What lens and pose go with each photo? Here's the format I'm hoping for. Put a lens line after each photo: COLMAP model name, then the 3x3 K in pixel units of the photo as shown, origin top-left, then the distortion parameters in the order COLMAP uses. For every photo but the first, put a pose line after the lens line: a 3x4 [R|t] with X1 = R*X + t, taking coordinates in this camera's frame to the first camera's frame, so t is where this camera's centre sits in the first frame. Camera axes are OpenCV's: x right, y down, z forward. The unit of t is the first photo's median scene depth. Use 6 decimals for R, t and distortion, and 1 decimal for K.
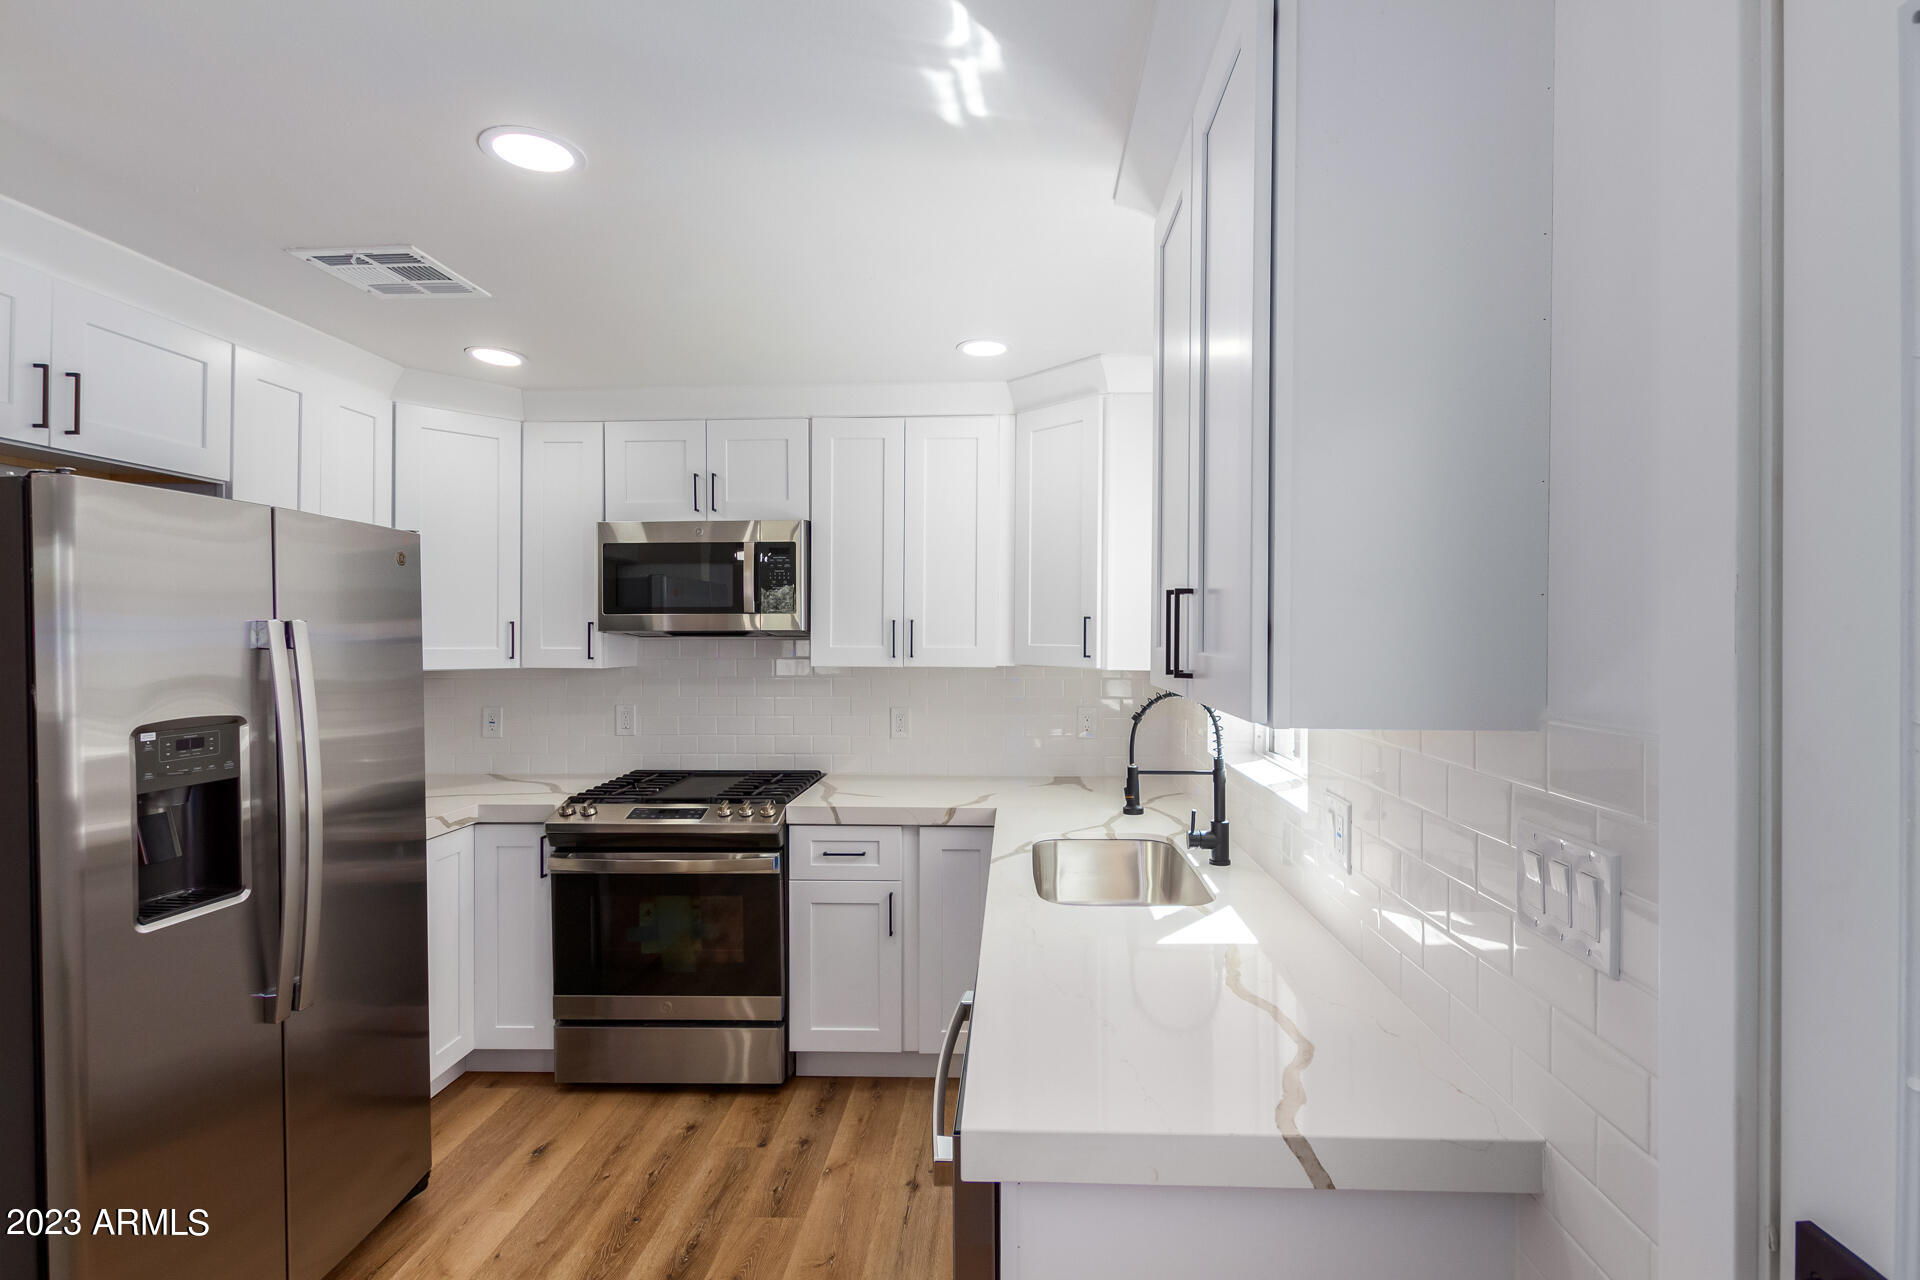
lens RADIAL K [[902.4, 0, 967.3], [0, 902.4, 641.2], [0, 0, 1]] dist [0.006362, -0.001555]
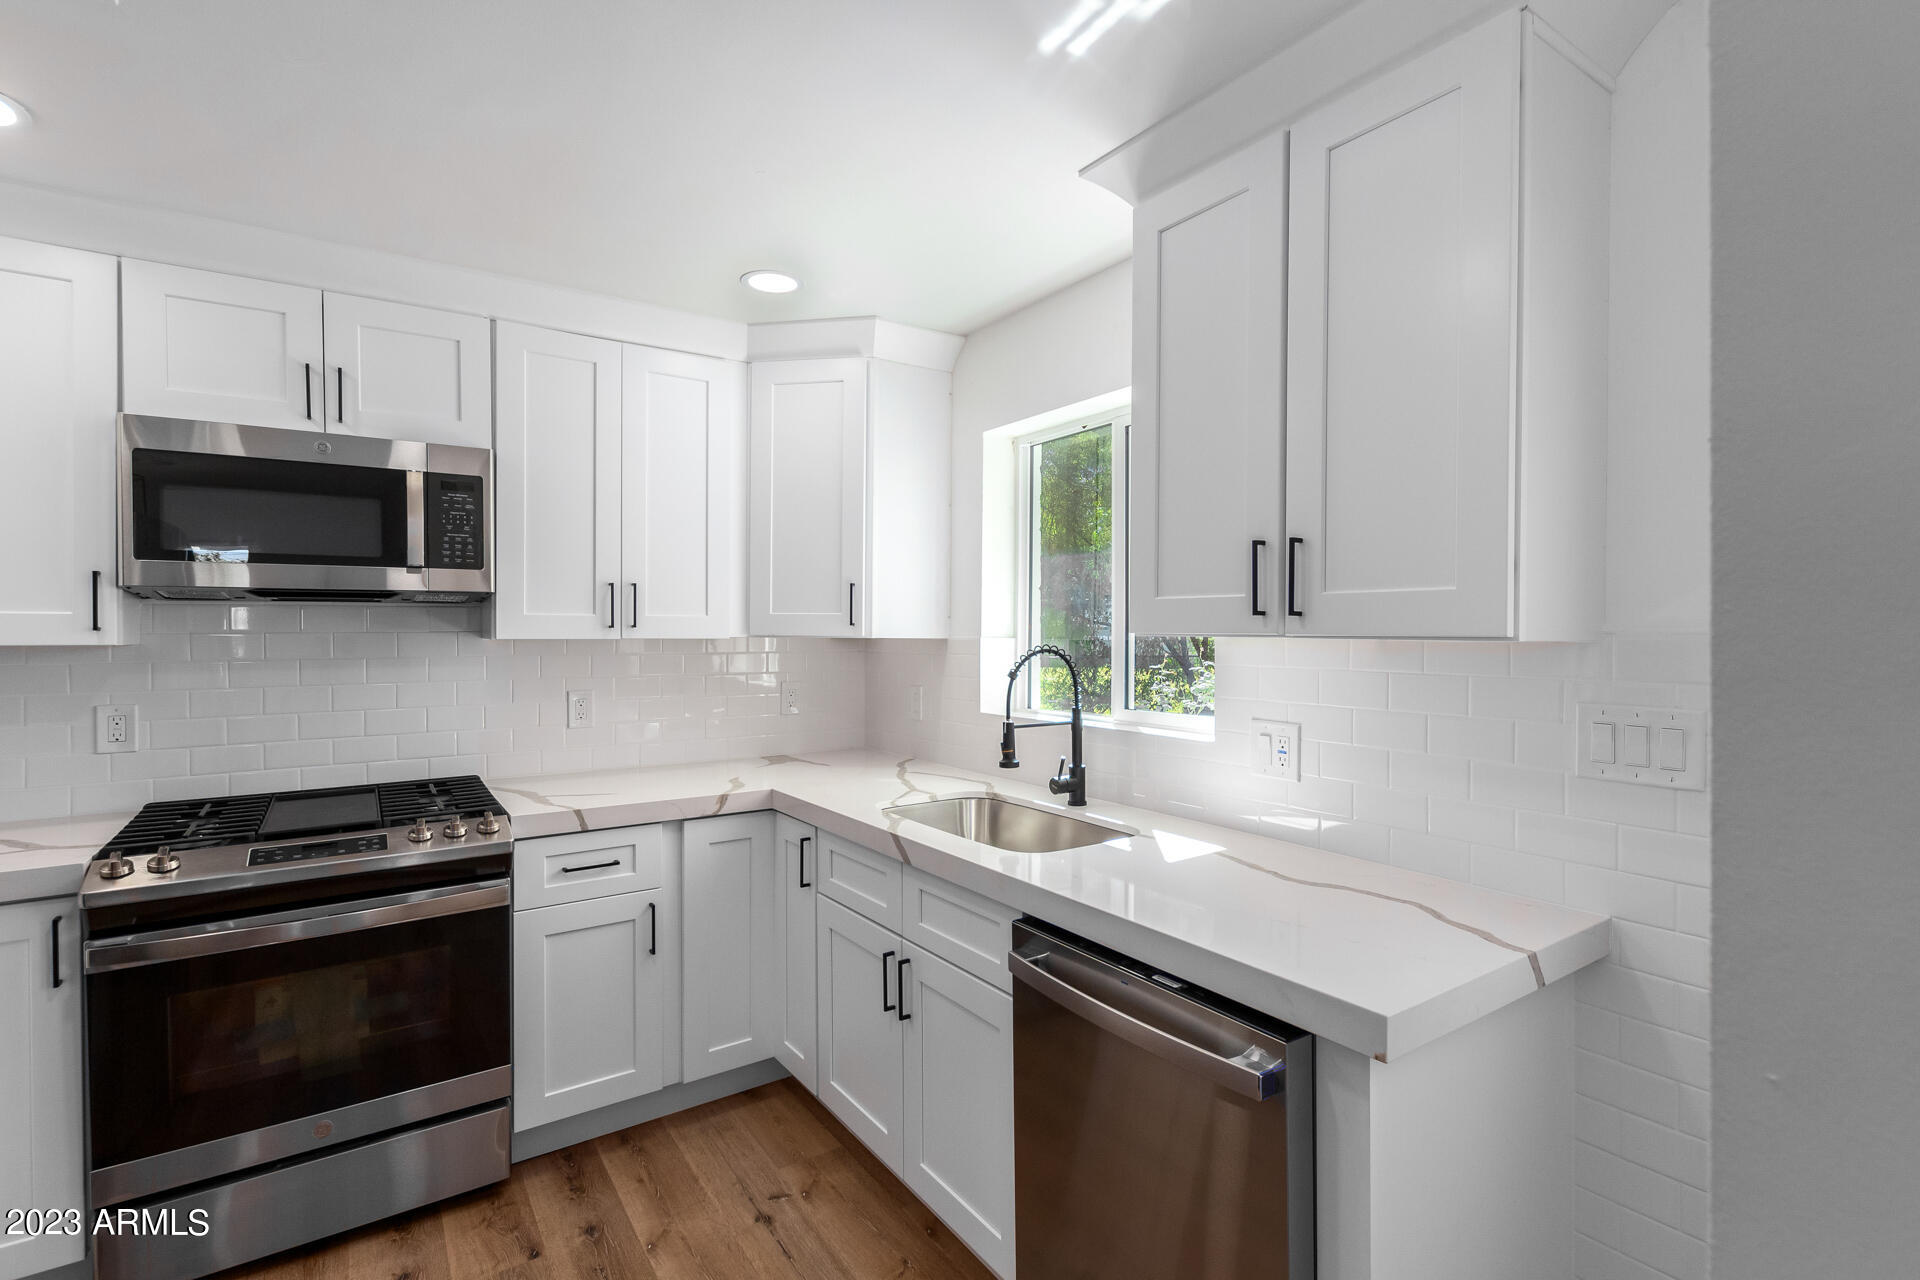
lens RADIAL K [[902.4, 0, 963.6], [0, 902.4, 638.1], [0, 0, 1]] dist [0.006362, -0.001555]
pose [[0.795534, -0.005447, 0.605884, -0.361049], [0.003825, 0.999985, 0.003969, 0.028233], [-0.605896, -0.000840, 0.795543, 0.151616]]
